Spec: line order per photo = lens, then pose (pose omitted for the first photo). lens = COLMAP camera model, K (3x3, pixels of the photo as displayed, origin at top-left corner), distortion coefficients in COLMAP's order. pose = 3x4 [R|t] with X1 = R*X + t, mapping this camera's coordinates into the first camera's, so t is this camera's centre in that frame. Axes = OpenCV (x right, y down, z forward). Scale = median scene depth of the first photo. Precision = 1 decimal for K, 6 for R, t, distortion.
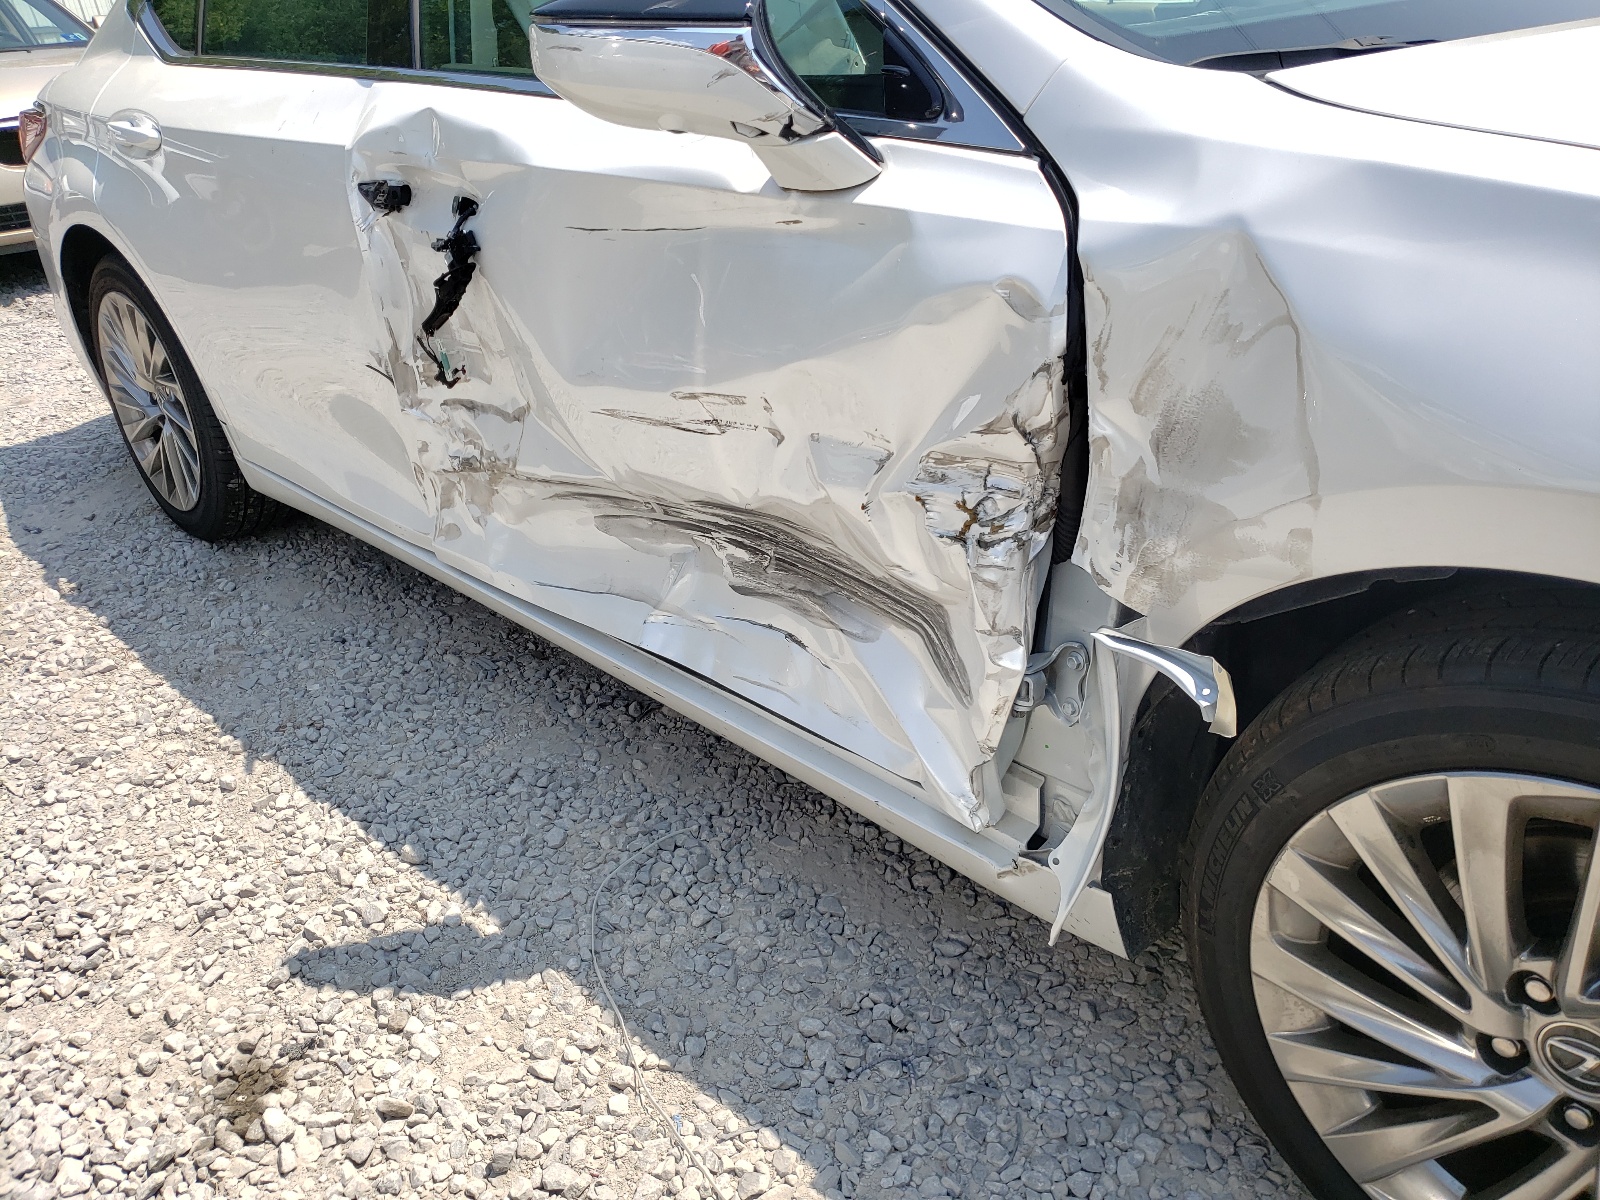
lens RADIAL K [[1317.9, 0, 800.0], [0, 1317.9, 600.0], [0, 0, 1]] dist [0.001759, -0.000140]
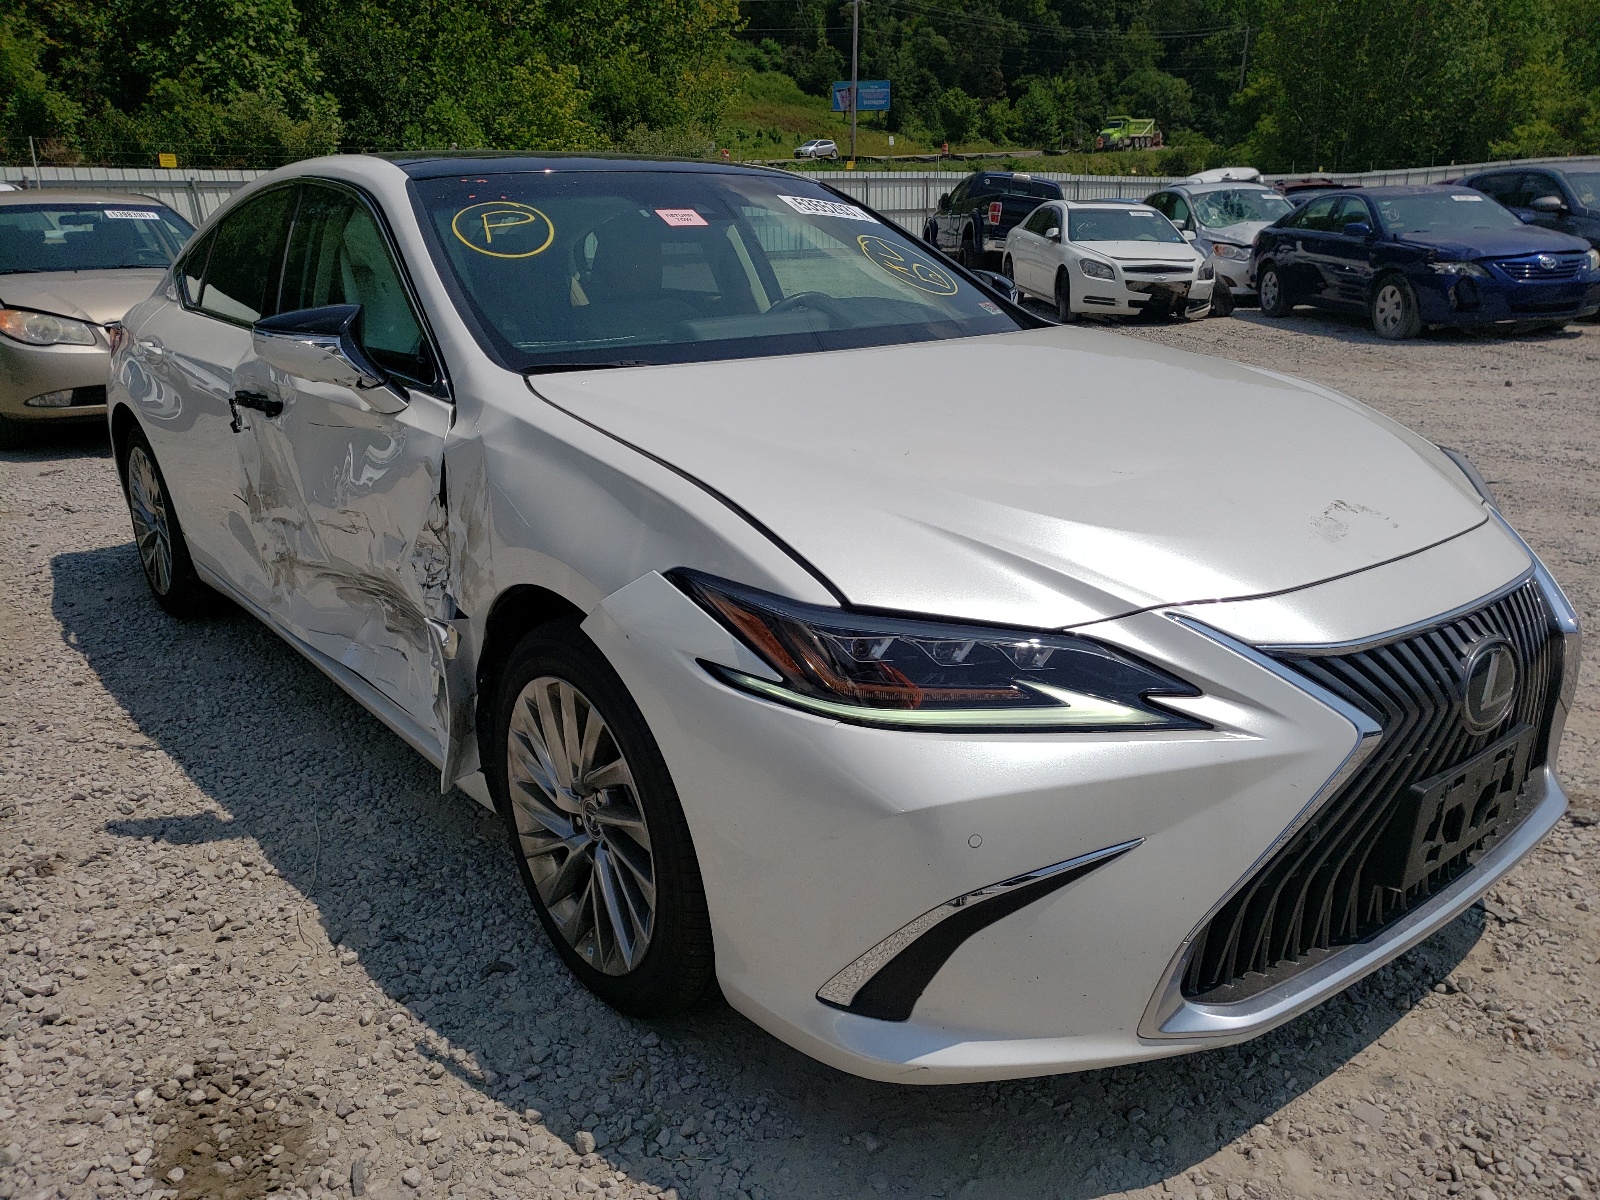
lens RADIAL K [[1317.9, 0, 800.0], [0, 1317.9, 600.0], [0, 0, 1]] dist [0.001759, -0.000140]
pose [[0.993383, 0.077164, -0.085067, 0.537283], [-0.089357, 0.984583, -0.150371, 0.141165], [0.072152, 0.156977, 0.984963, -0.579214]]
